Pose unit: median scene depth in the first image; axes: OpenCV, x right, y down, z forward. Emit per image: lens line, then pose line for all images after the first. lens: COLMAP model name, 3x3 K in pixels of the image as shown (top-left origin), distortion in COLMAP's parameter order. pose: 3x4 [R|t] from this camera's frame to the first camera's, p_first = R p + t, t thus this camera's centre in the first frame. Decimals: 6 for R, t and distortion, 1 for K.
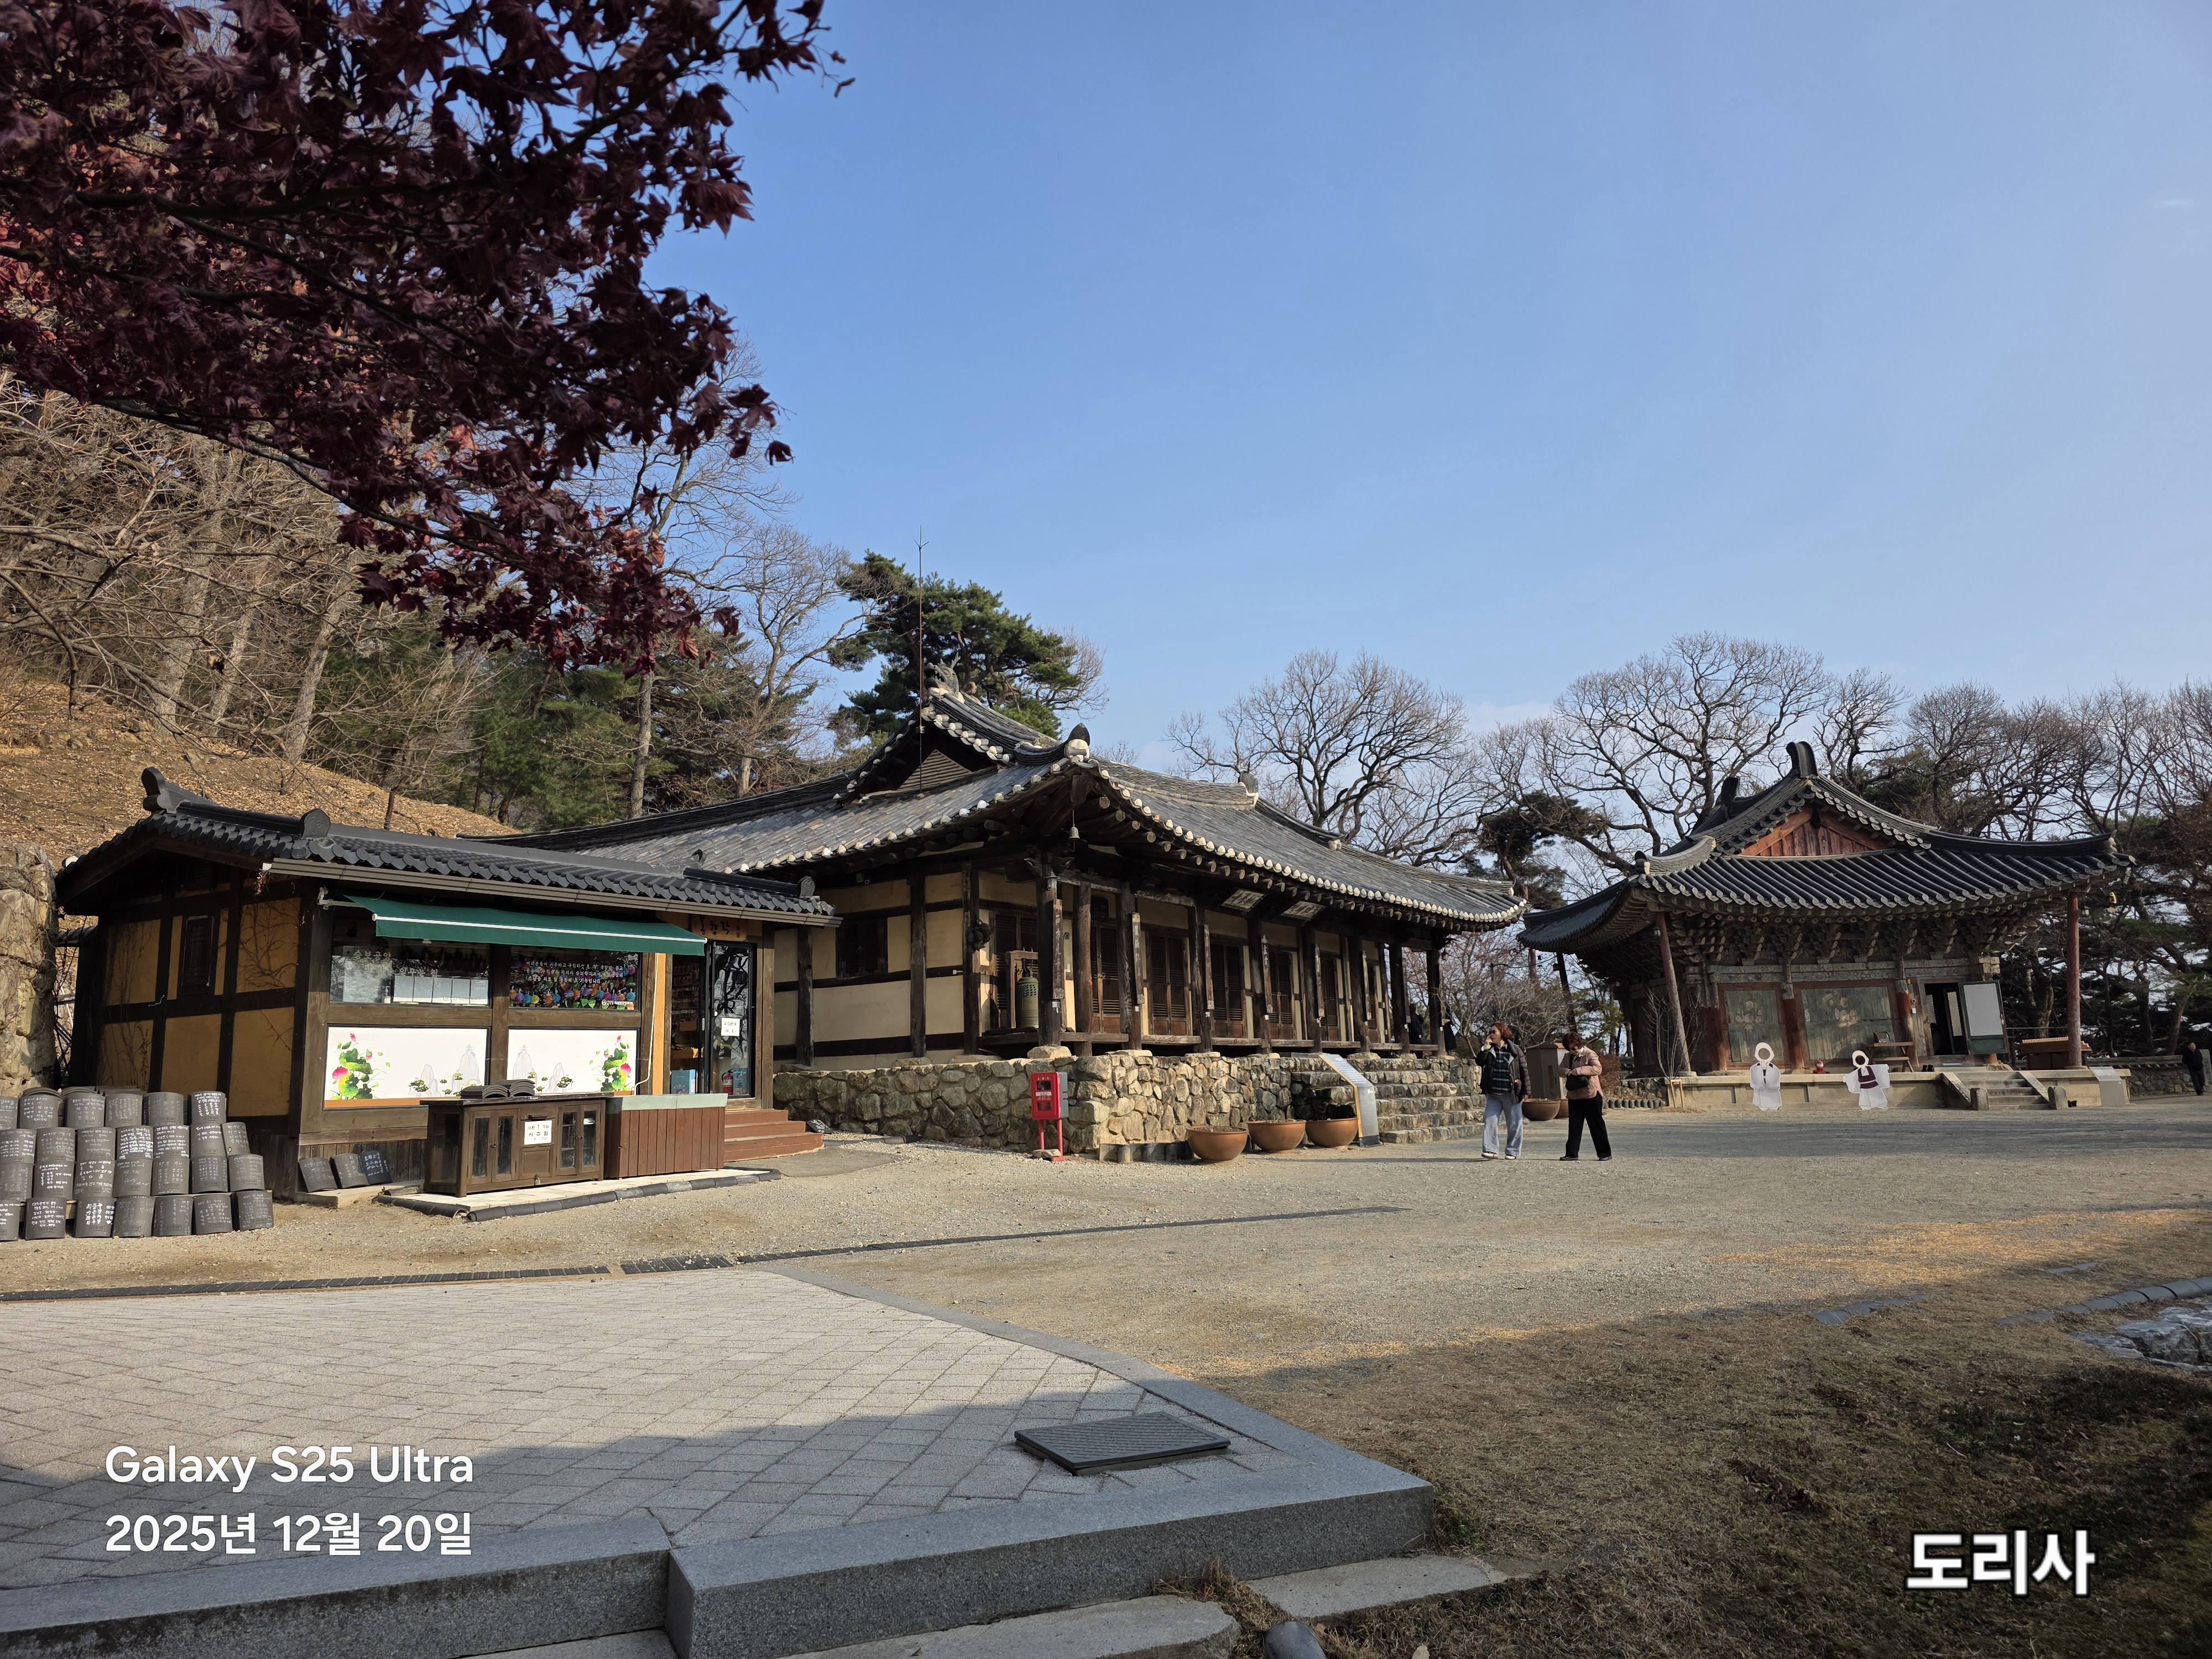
lens RADIAL K [[1491.4, 0, 1110.8], [0, 1491.4, 778.4], [0, 0, 1]] dist [0.075203, -0.071010]
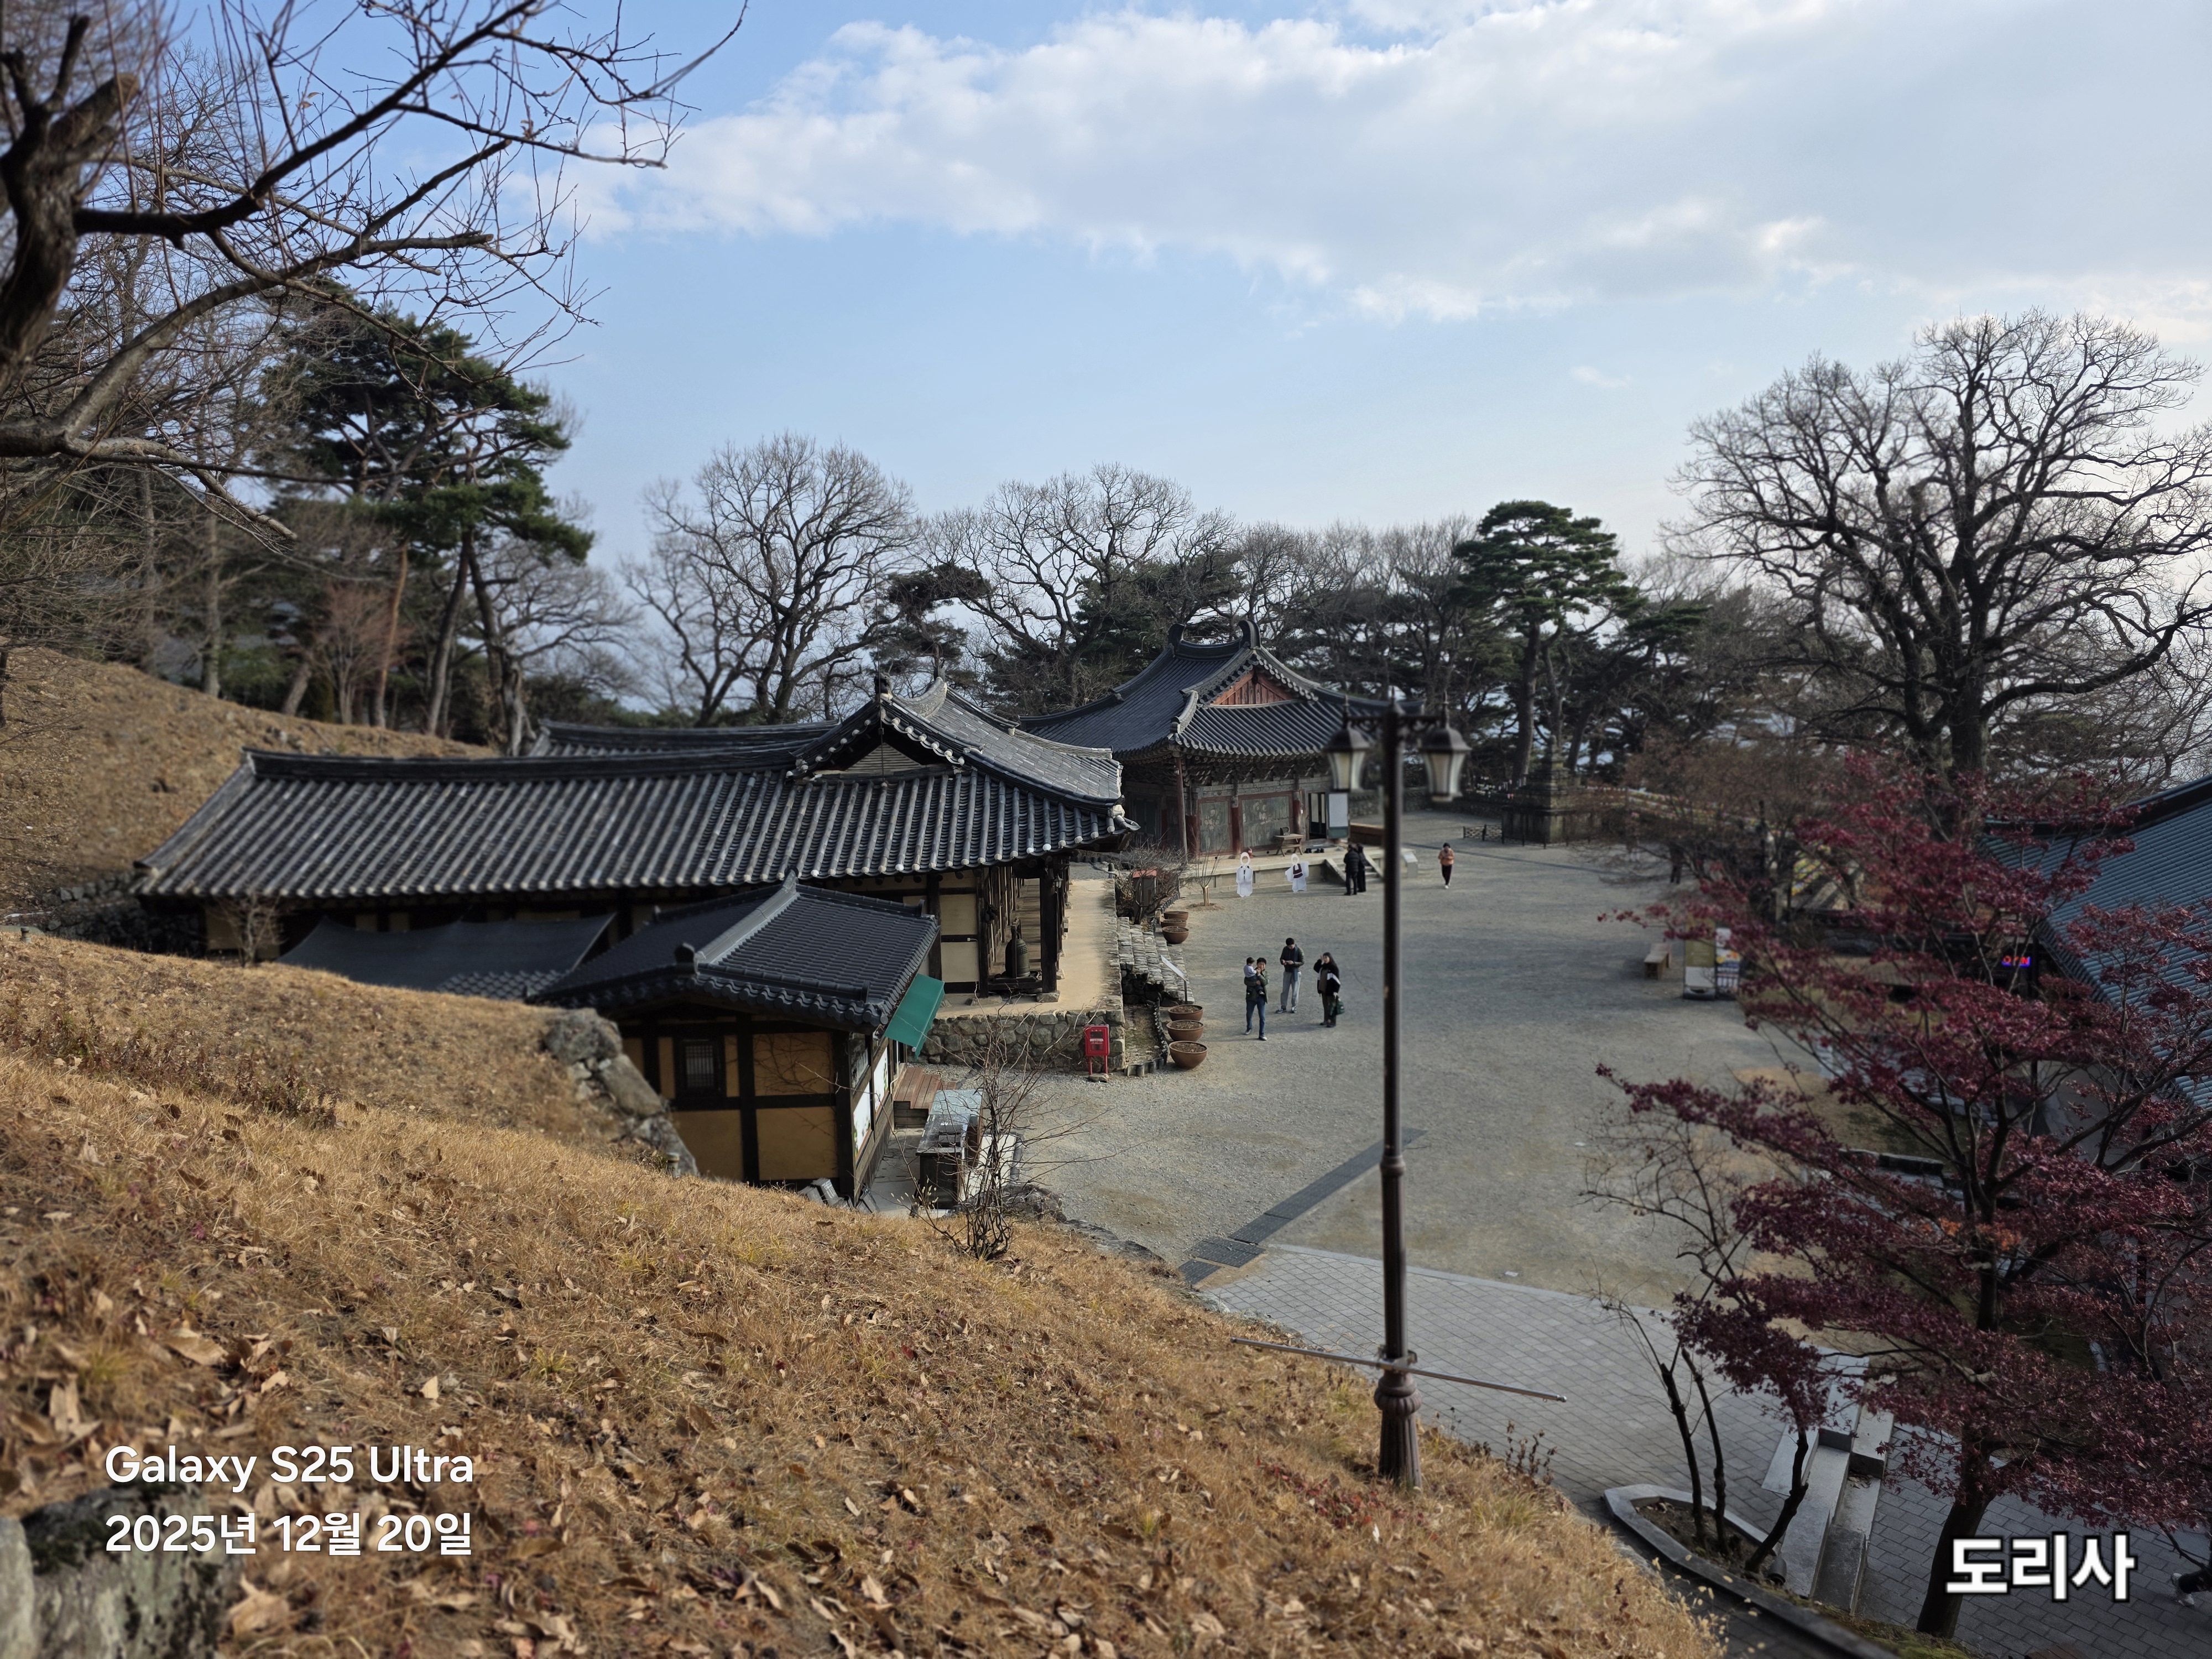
lens RADIAL K [[1469.5, 0, 1115.9], [0, 1469.5, 818.6], [0, 0, 1]] dist [0.070608, -0.061552]
pose [[0.843224, -0.046292, 0.535565, -0.633270], [-0.111337, 0.959643, 0.258244, -0.306536], [-0.525905, -0.277386, 0.804040, -0.125515]]
